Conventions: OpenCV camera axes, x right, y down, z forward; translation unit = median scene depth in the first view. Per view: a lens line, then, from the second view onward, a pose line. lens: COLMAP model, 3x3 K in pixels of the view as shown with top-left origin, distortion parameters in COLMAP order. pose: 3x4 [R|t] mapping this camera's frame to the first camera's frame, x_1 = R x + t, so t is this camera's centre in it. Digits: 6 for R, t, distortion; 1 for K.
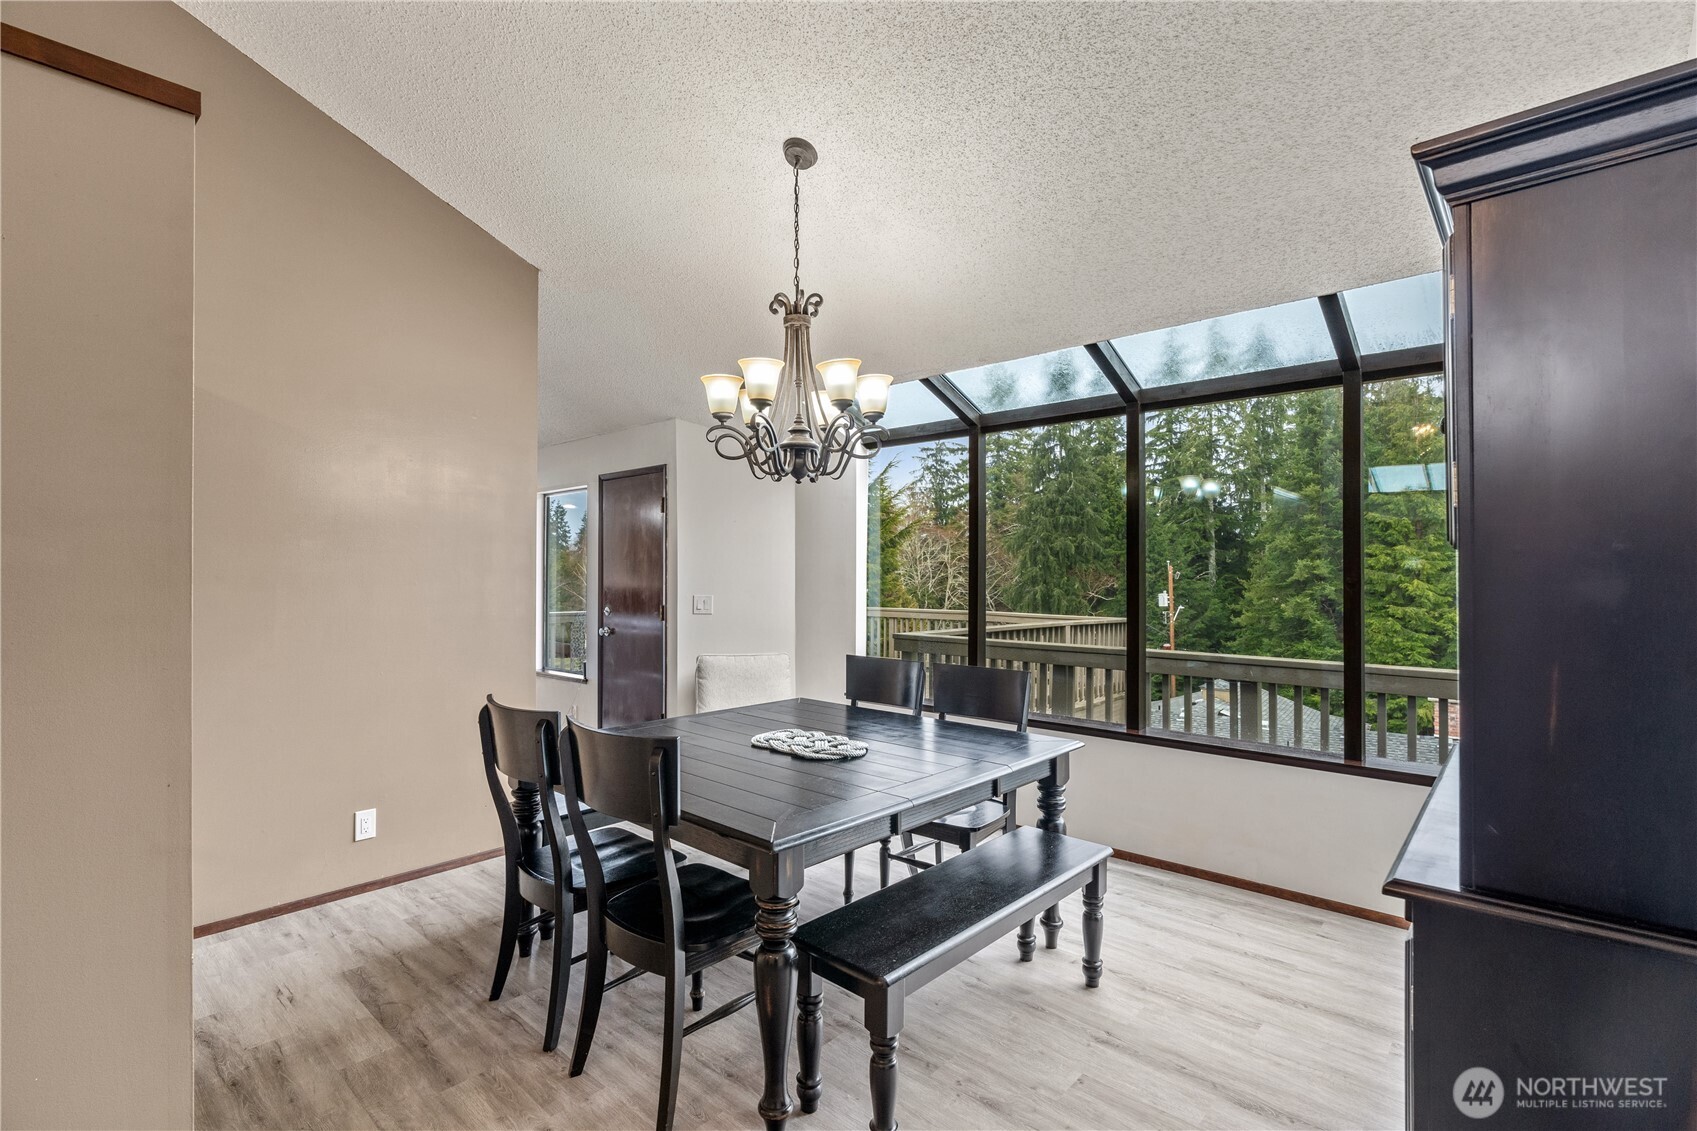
lens RADIAL K [[765.6, 0, 848.5], [0, 765.6, 565.5], [0, 0, 1]] dist [-0.000914, 0.000094]
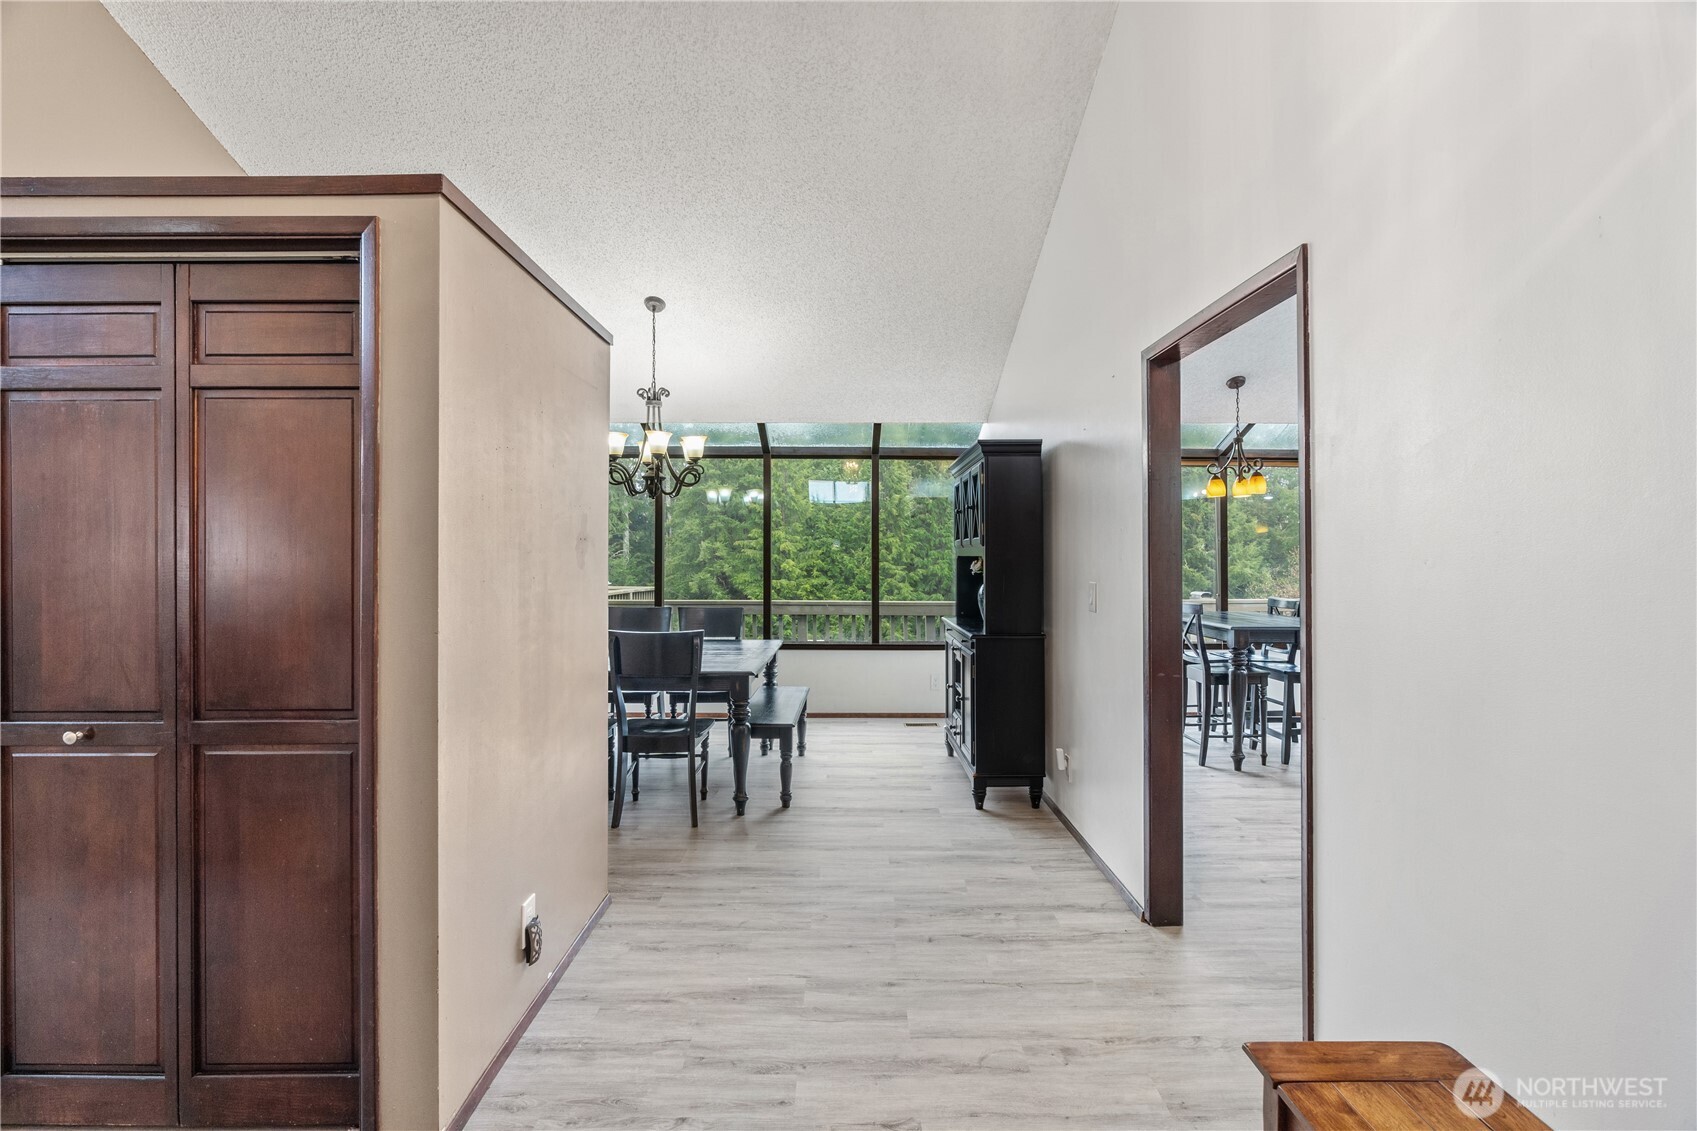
lens RADIAL K [[776.5, 0, 844.9], [0, 776.5, 548.2], [0, 0, 1]] dist [0.000104, 0.001304]
pose [[0.744762, 0.008462, 0.667276, -0.812433], [-0.011861, 0.999930, 0.000557, -0.003646], [-0.667224, -0.008329, 0.744810, -0.514889]]
